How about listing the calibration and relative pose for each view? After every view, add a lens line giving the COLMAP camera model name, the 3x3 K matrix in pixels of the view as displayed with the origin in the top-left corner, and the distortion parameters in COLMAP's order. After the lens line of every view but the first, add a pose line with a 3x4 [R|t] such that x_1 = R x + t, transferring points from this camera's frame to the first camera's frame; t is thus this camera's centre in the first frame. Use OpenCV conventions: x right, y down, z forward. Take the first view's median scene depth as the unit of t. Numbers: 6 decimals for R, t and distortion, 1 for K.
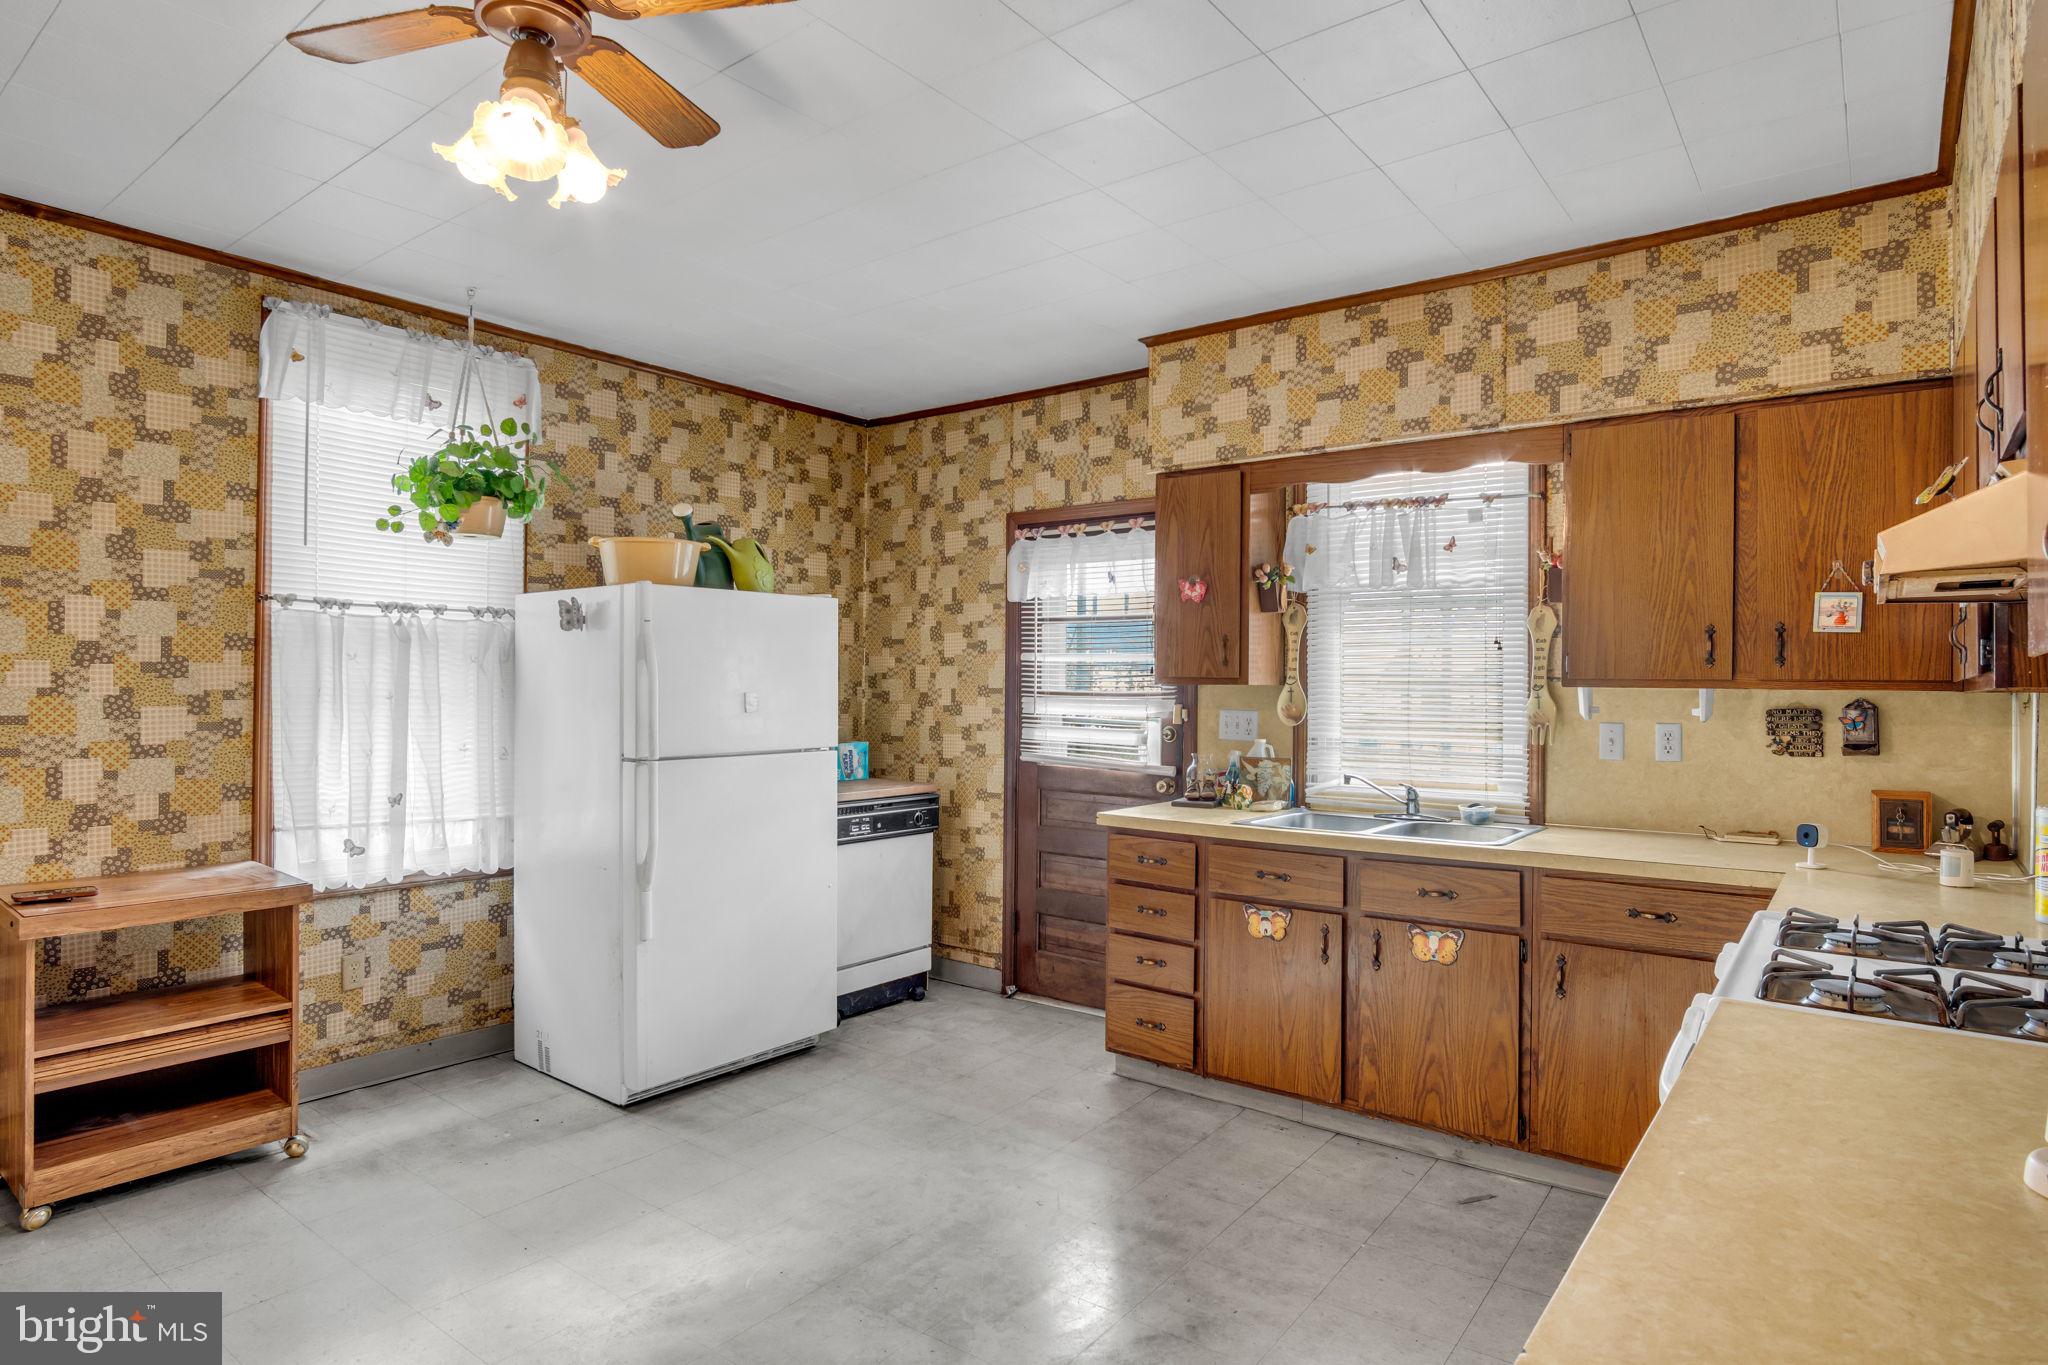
lens RADIAL K [[1123.2, 0, 1028.3], [0, 1123.2, 691.2], [0, 0, 1]] dist [-0.023465, 0.000688]
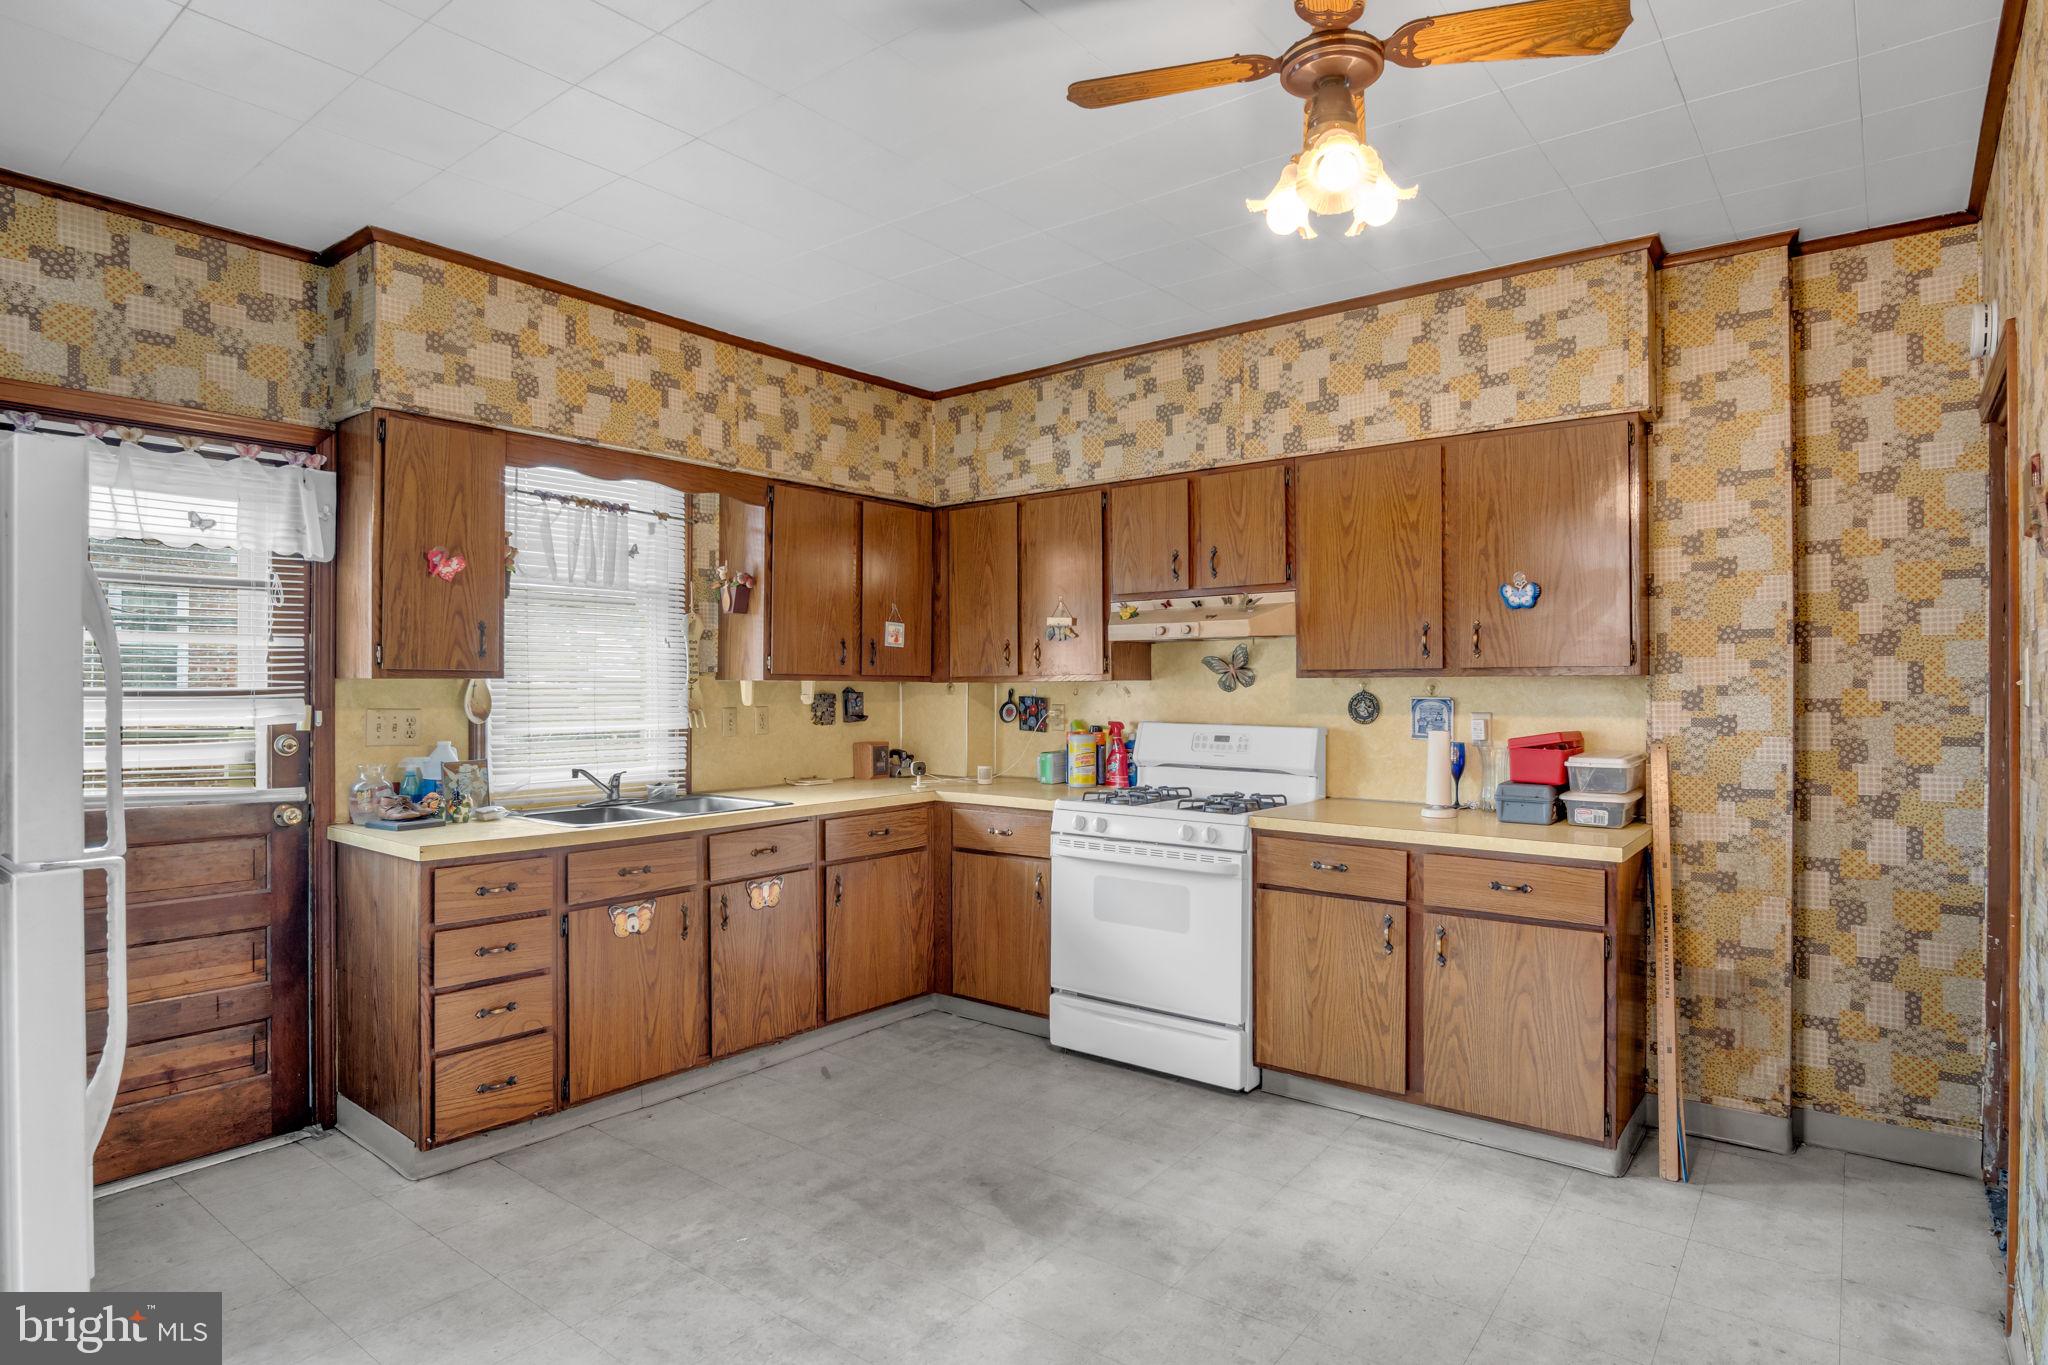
lens RADIAL K [[1123.2, 0, 1028.3], [0, 1123.2, 691.2], [0, 0, 1]] dist [-0.023465, 0.000688]
pose [[0.007893, -0.016600, 0.999831, -0.757037], [0.000205, 0.999862, 0.016599, -0.011614], [-0.999969, 0.000074, 0.007896, 0.628598]]
